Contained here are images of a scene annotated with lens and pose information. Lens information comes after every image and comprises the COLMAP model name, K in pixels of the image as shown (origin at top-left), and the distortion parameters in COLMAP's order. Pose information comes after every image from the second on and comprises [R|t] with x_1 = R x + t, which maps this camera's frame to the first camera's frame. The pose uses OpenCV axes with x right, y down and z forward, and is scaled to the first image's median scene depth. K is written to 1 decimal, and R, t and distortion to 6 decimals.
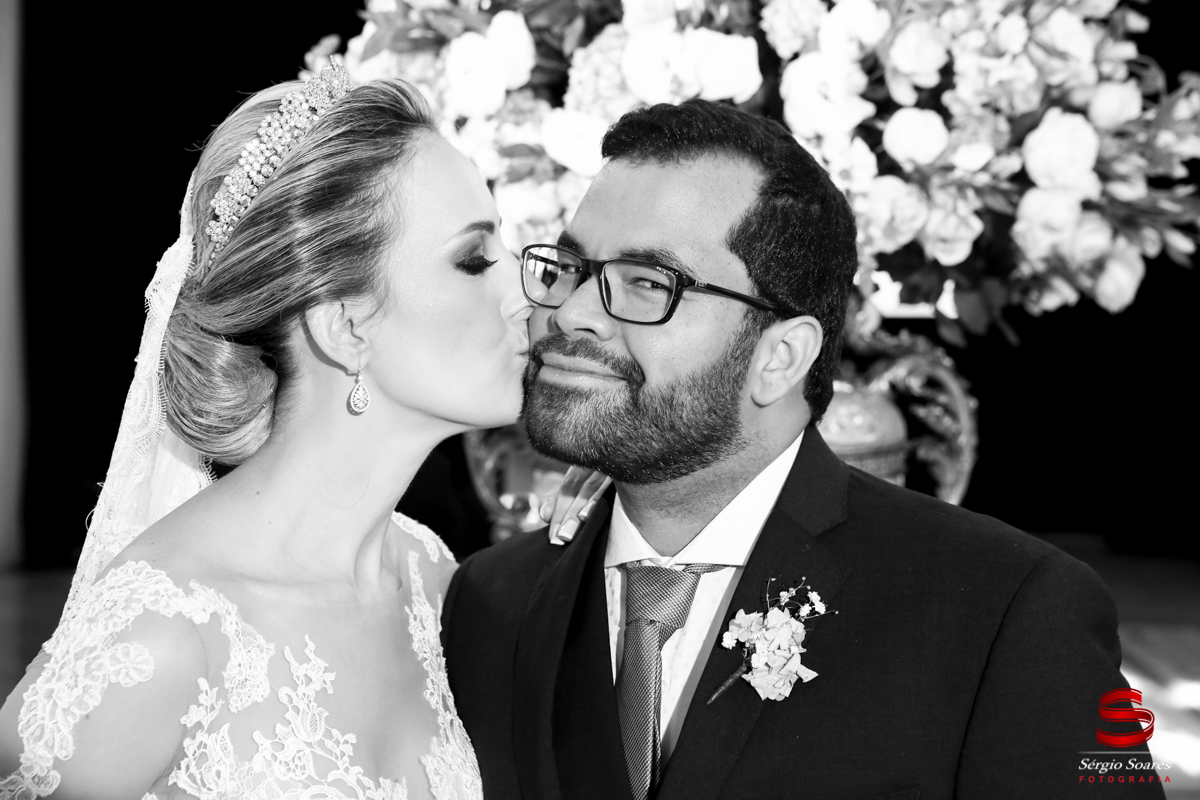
lens RADIAL K [[2156.6, 0, 600.0], [0, 2156.6, 400.0], [0, 0, 1]] dist [0.189728, -0.016701]
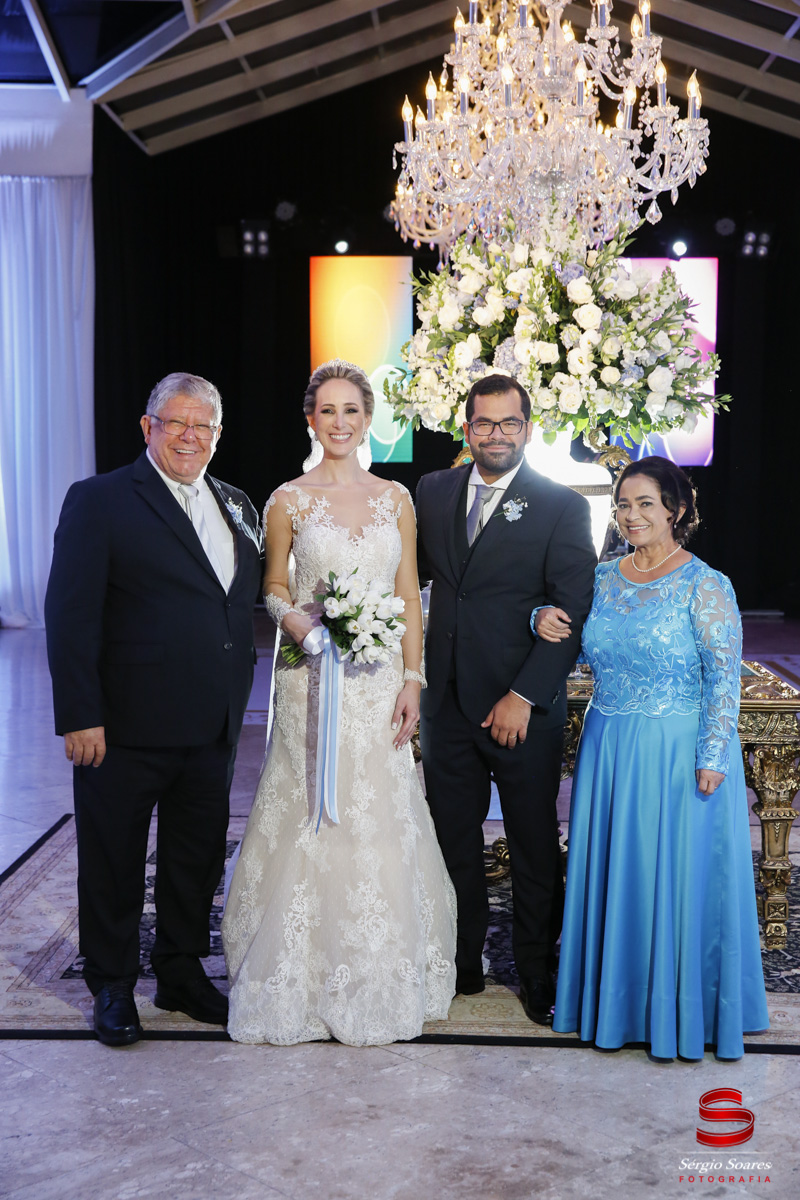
lens RADIAL K [[1791.5, 0, 393.4], [0, 1791.5, 604.0], [0, 0, 1]] dist [0.107583, 0.103292]
pose [[0.999813, -0.002372, -0.019168, -0.108418], [0.002848, 0.999687, 0.024863, 0.131865], [0.019103, -0.024913, 0.999507, -1.491726]]
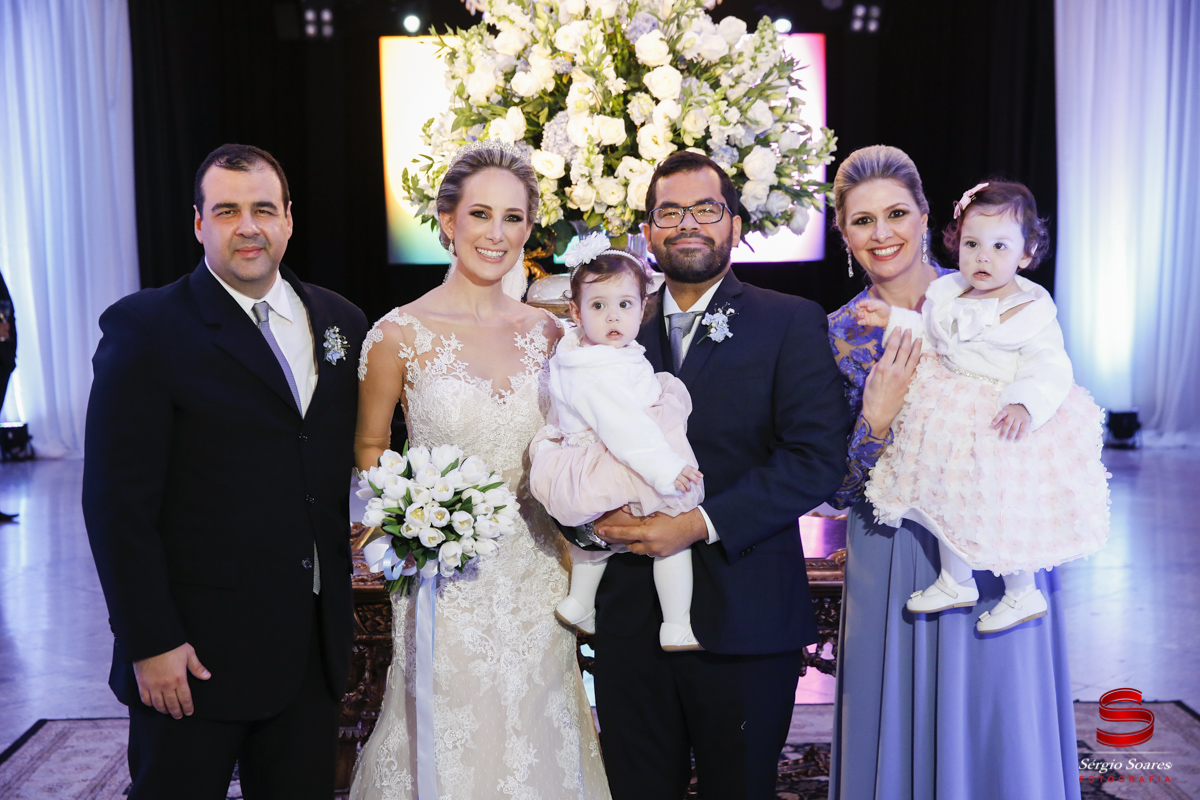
lens RADIAL K [[1791.5, 0, 600.0], [0, 1791.5, 400.0], [0, 0, 1]] dist [0.107583, 0.103292]
pose [[0.999156, -0.027093, 0.030871, -0.020309], [0.026249, 0.999279, 0.027419, 0.077184], [-0.031591, -0.026586, 0.999147, -0.886841]]
